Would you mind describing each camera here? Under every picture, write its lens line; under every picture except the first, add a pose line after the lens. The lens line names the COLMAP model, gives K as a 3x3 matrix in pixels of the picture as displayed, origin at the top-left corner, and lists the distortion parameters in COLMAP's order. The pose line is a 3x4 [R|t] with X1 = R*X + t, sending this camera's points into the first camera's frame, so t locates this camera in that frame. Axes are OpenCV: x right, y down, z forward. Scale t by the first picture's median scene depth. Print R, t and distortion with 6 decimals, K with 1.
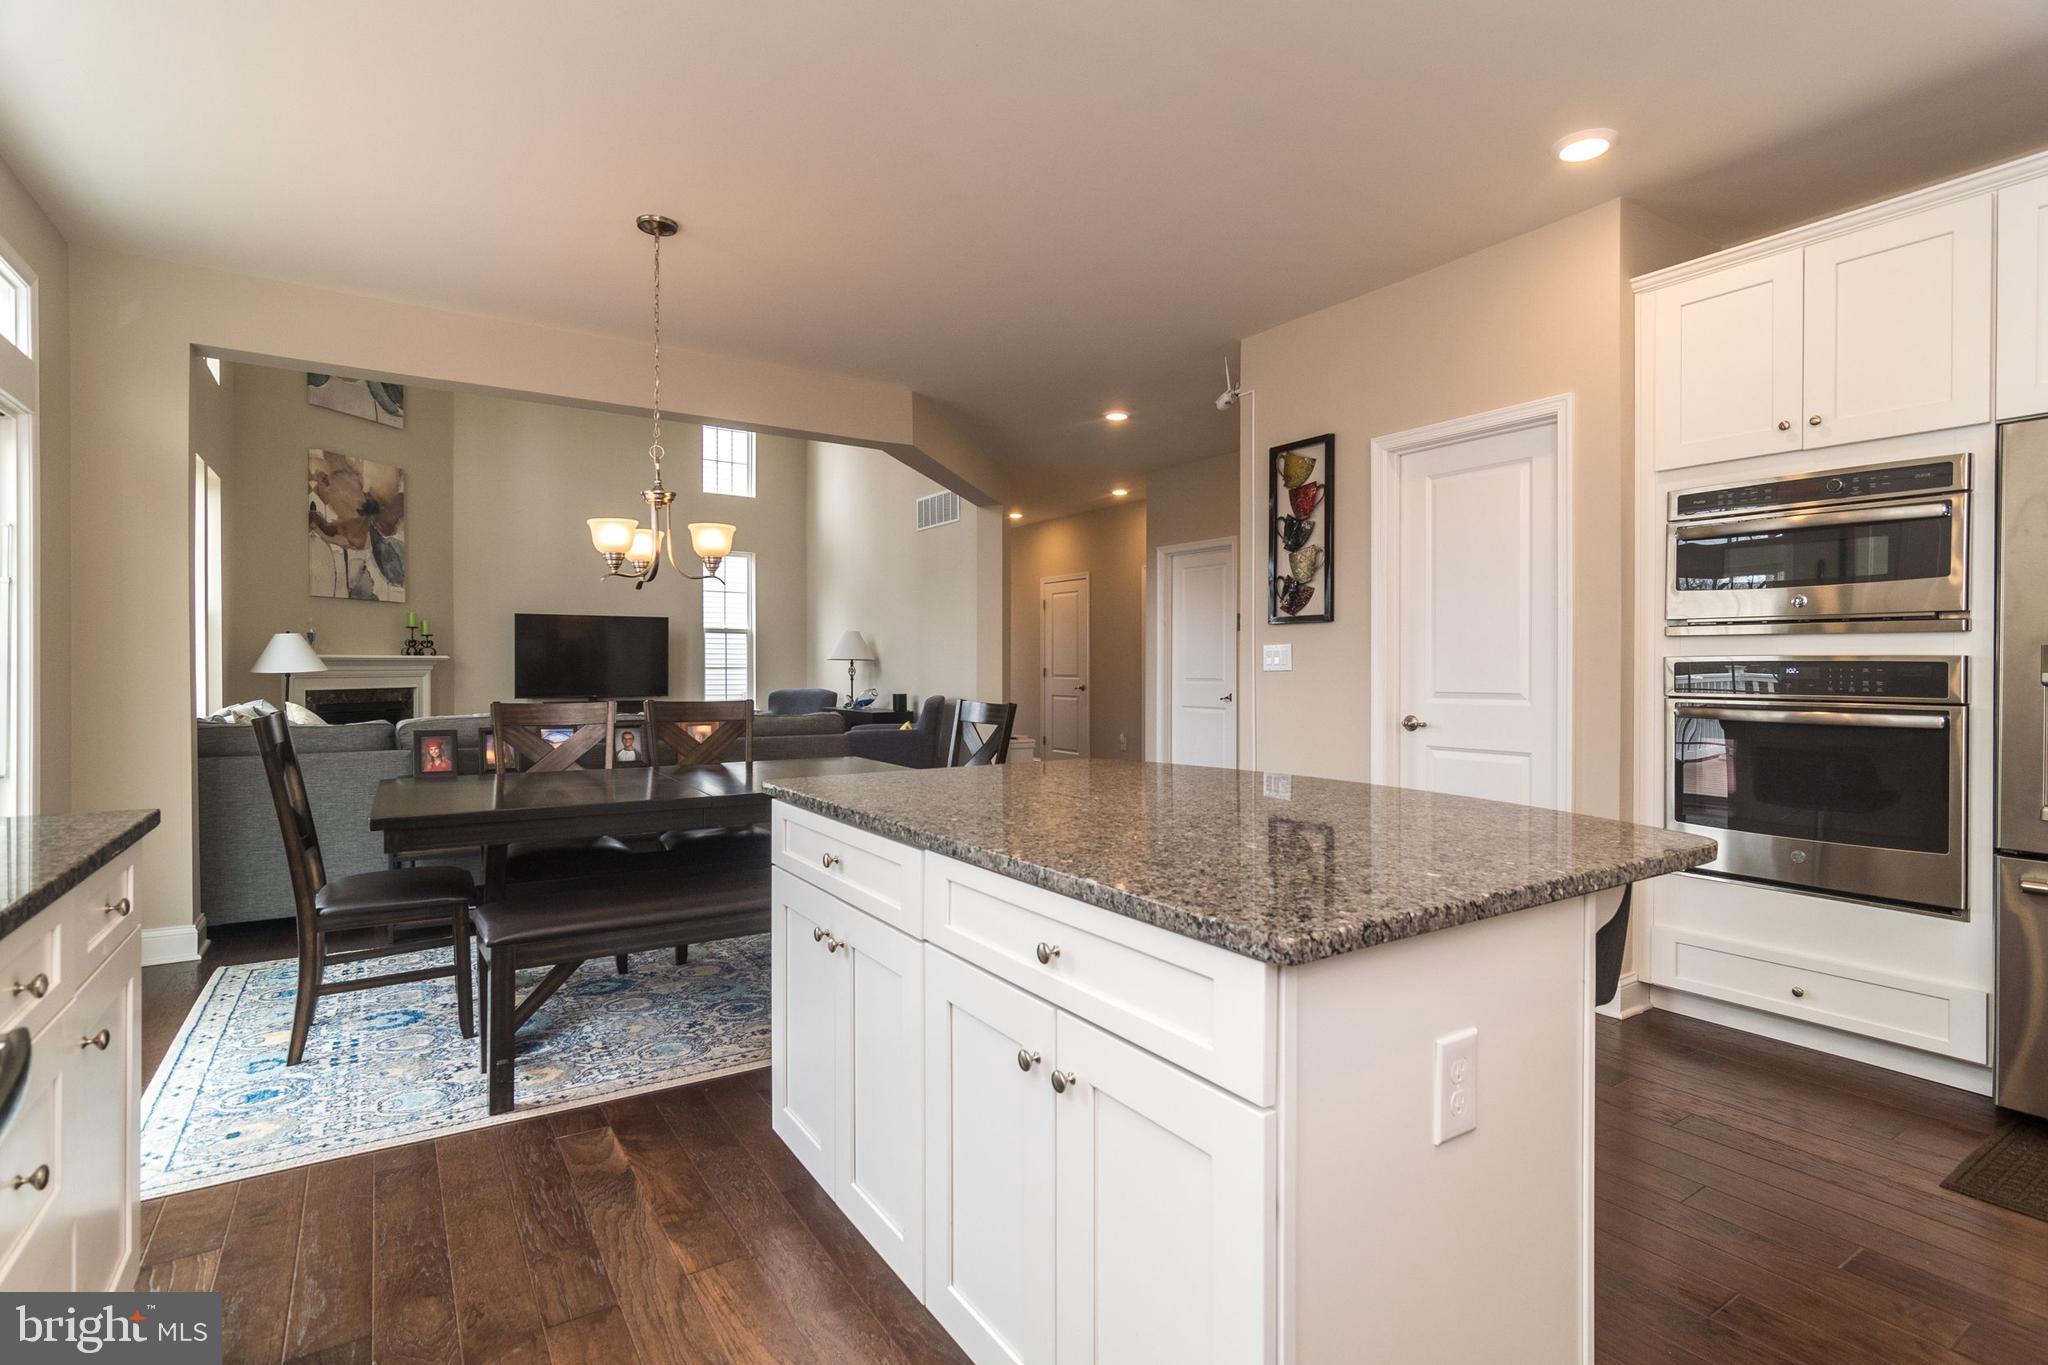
lens RADIAL K [[985.6, 0, 1032.2], [0, 985.6, 676.8], [0, 0, 1]] dist [-0.008115, 0.003572]
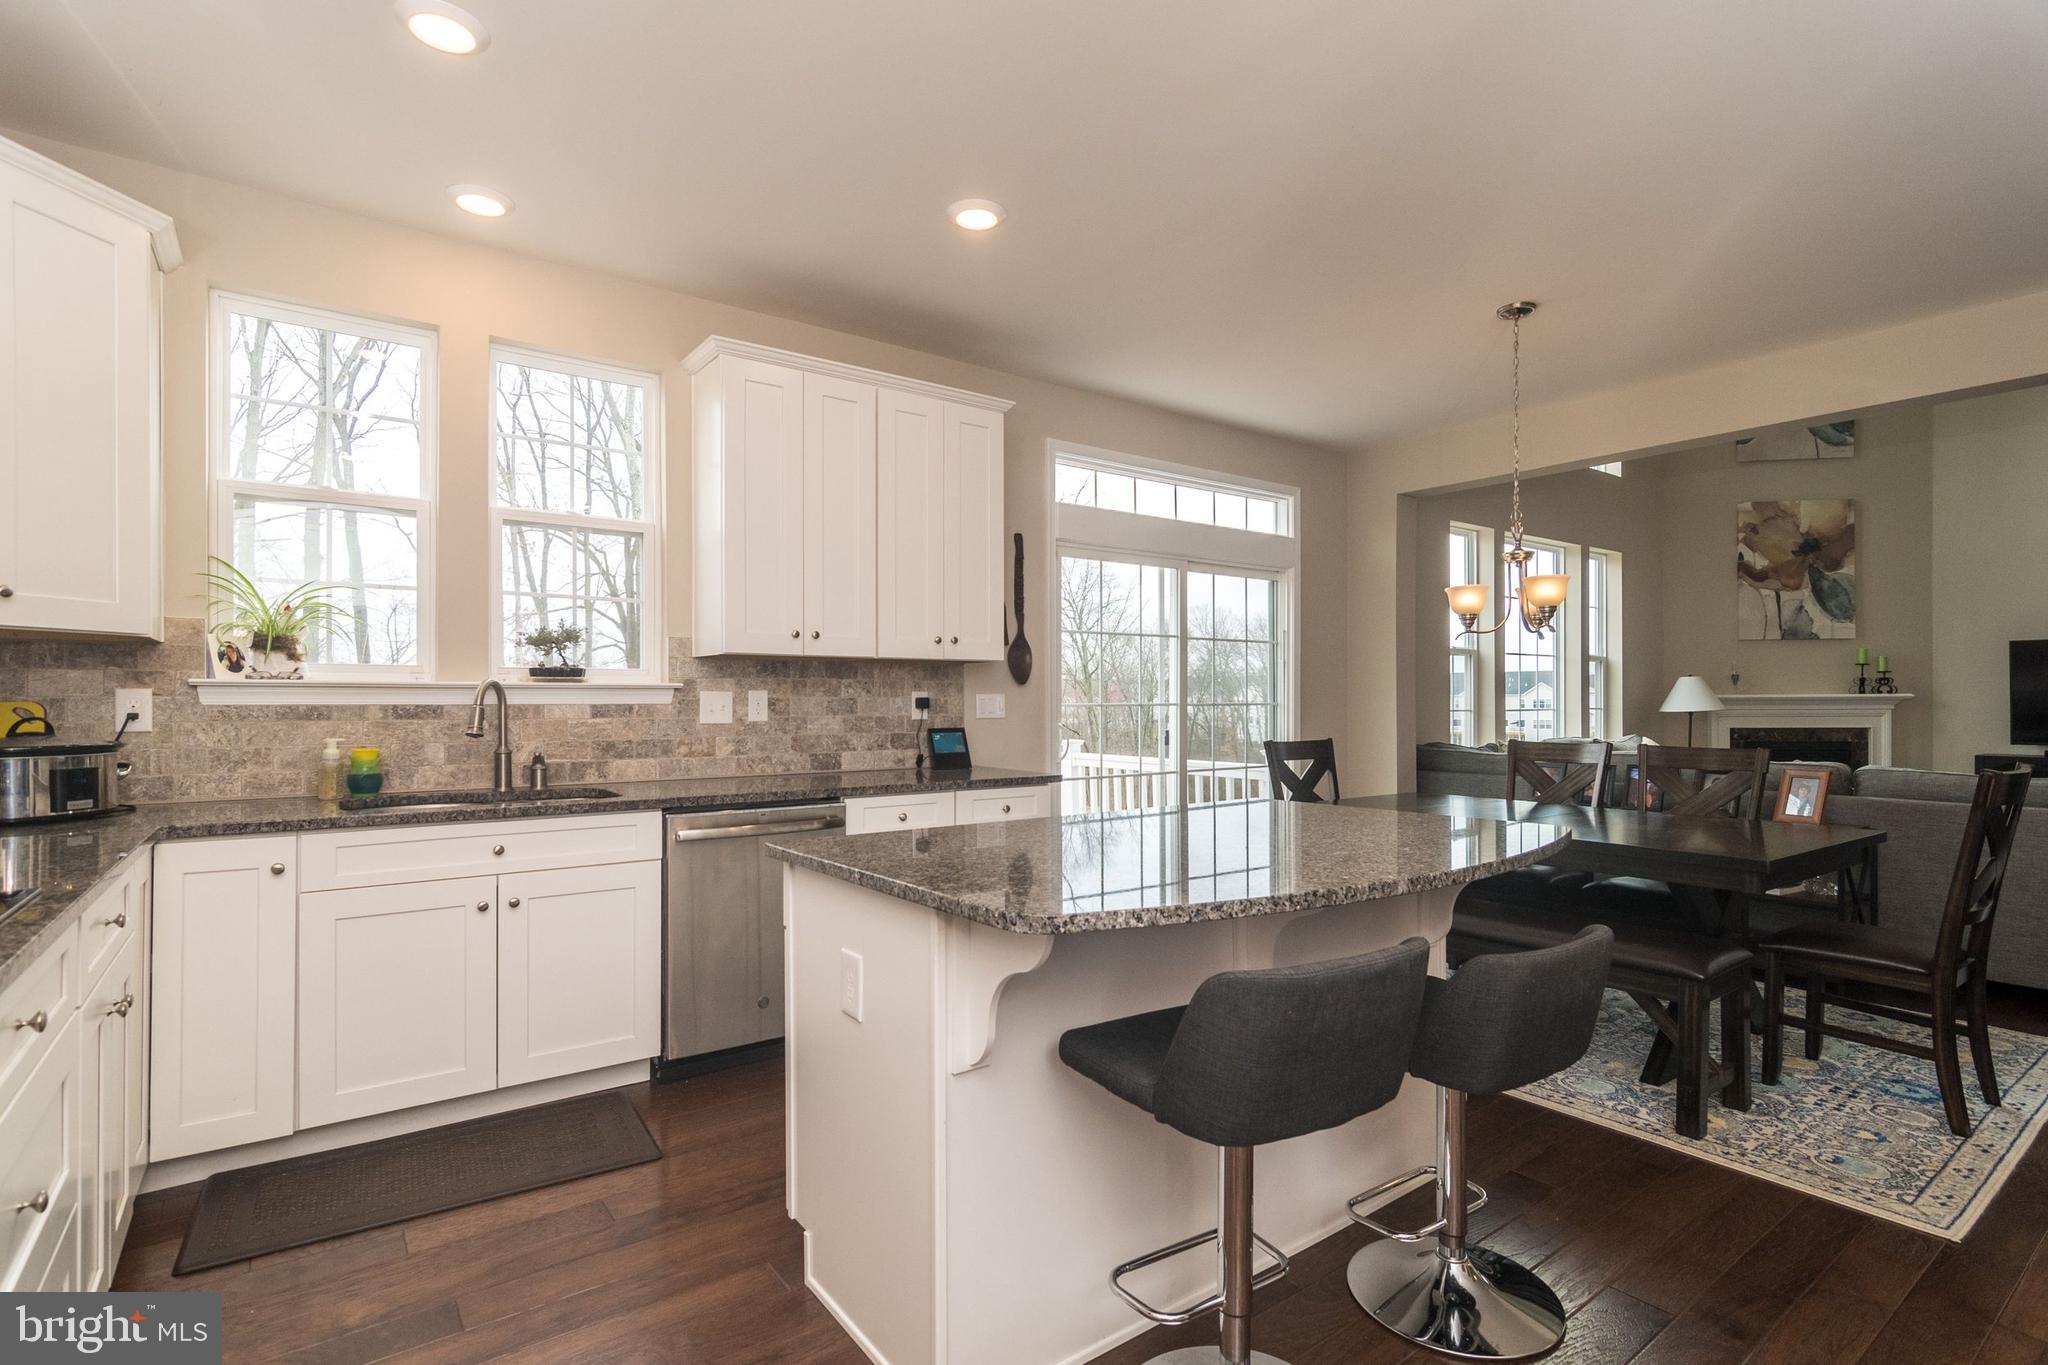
lens RADIAL K [[985.6, 0, 1032.4], [0, 985.6, 698.5], [0, 0, 1]] dist [-0.008115, 0.003572]
pose [[0.049913, -0.006549, -0.998732, 0.293903], [-0.008088, 0.999943, -0.006962, -0.004881], [0.998721, 0.008426, 0.049857, 0.172847]]
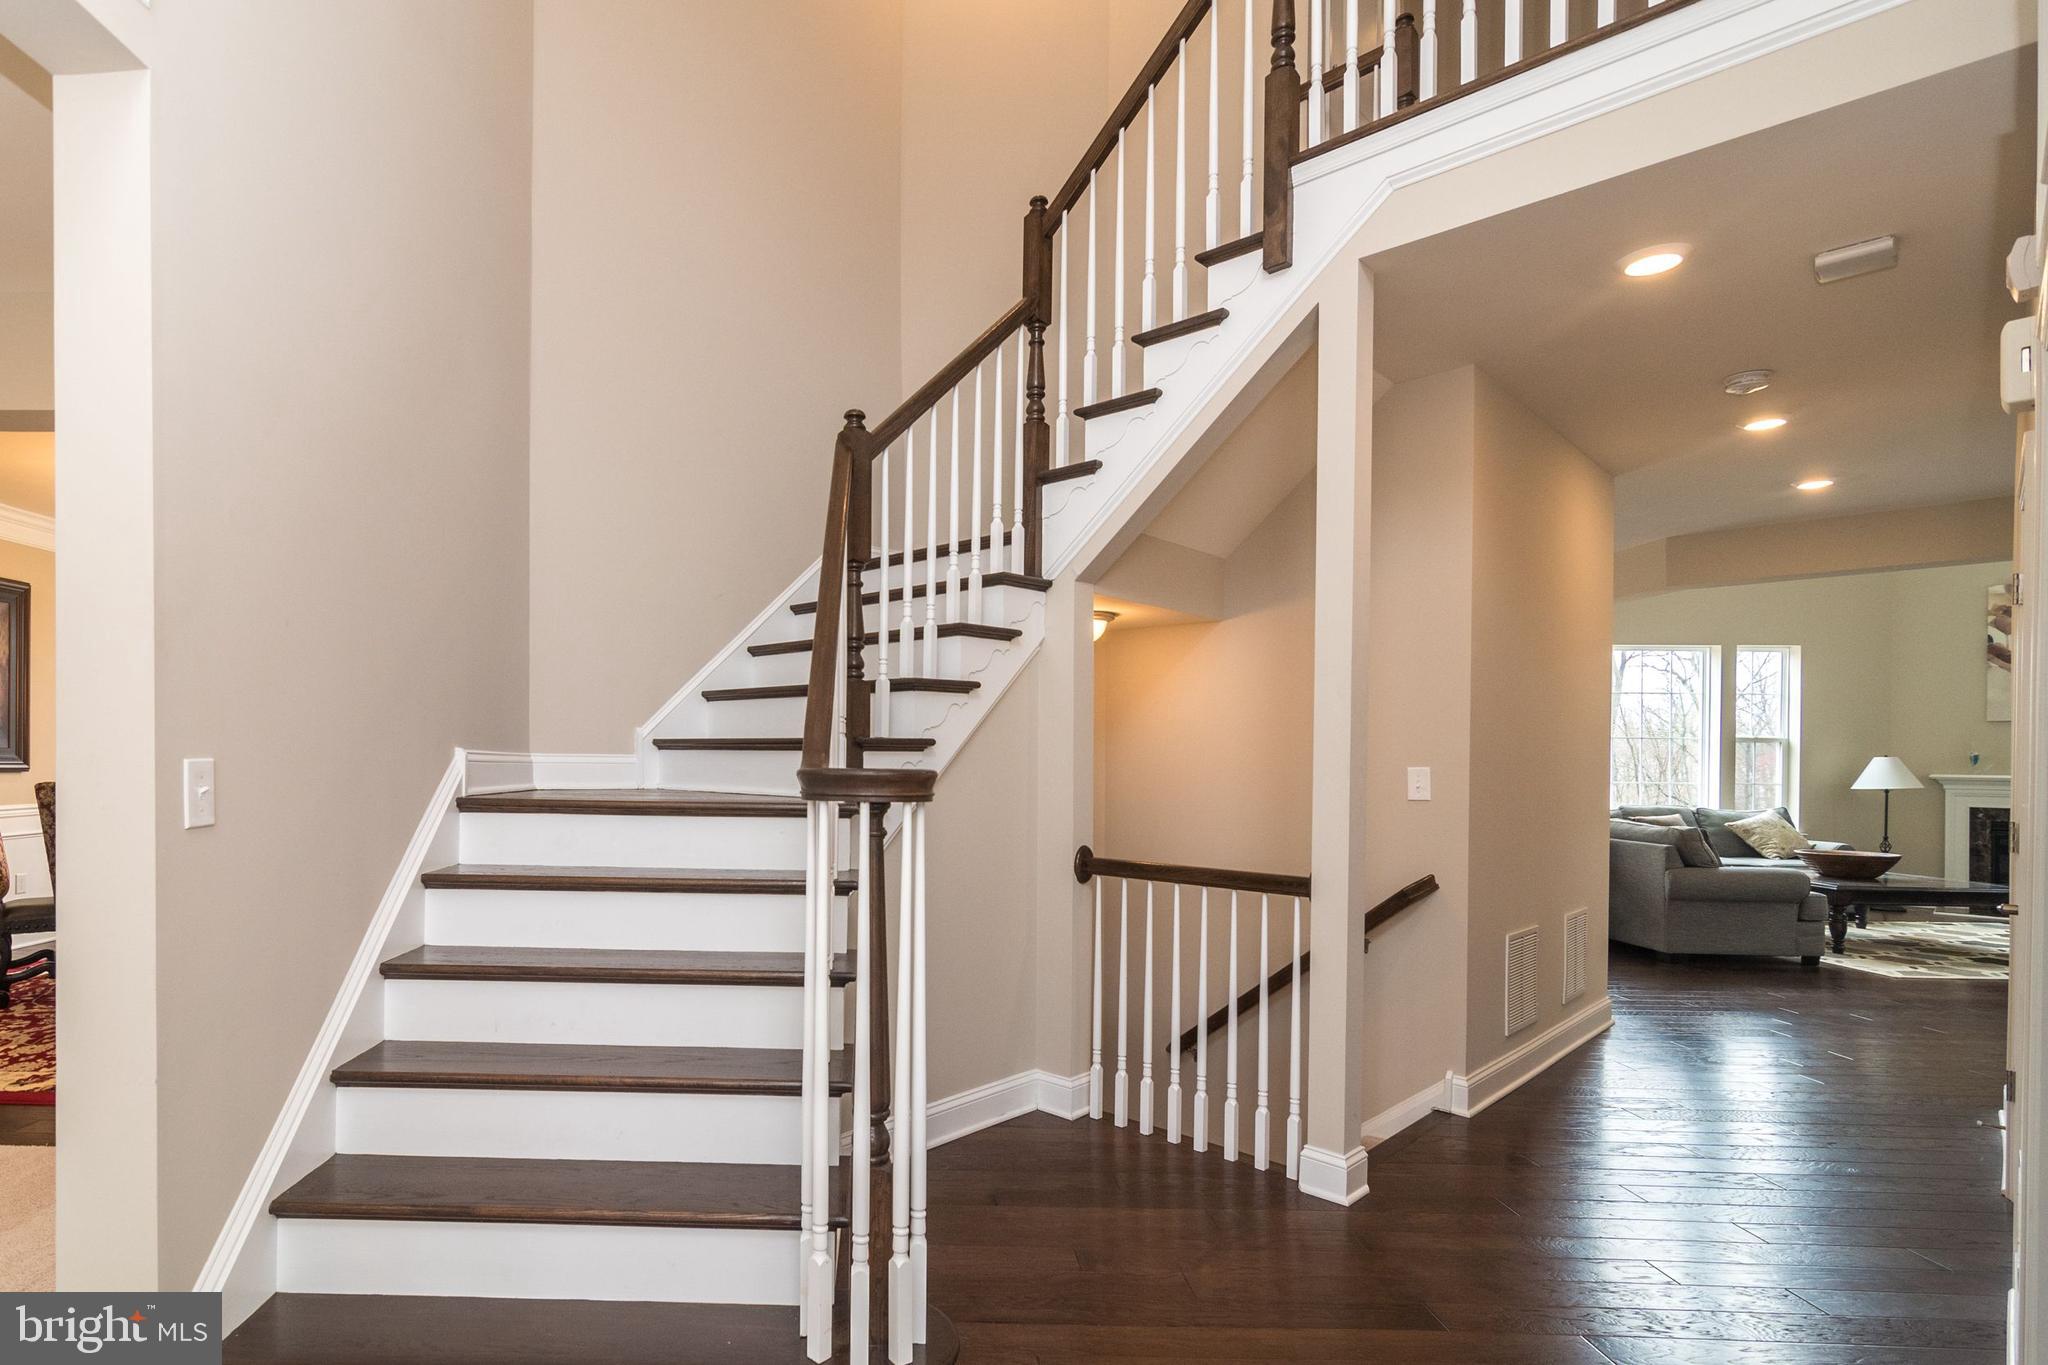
lens RADIAL K [[1036.7, 0, 892.0], [0, 1036.7, 755.1], [0, 0, 1]] dist [-0.004218, 0.002653]
pose [[-0.583160, -0.010670, -0.812287, 0.895022], [-0.021786, 0.999760, 0.002508, -0.020845], [0.812065, 0.019159, -0.583252, 0.671998]]
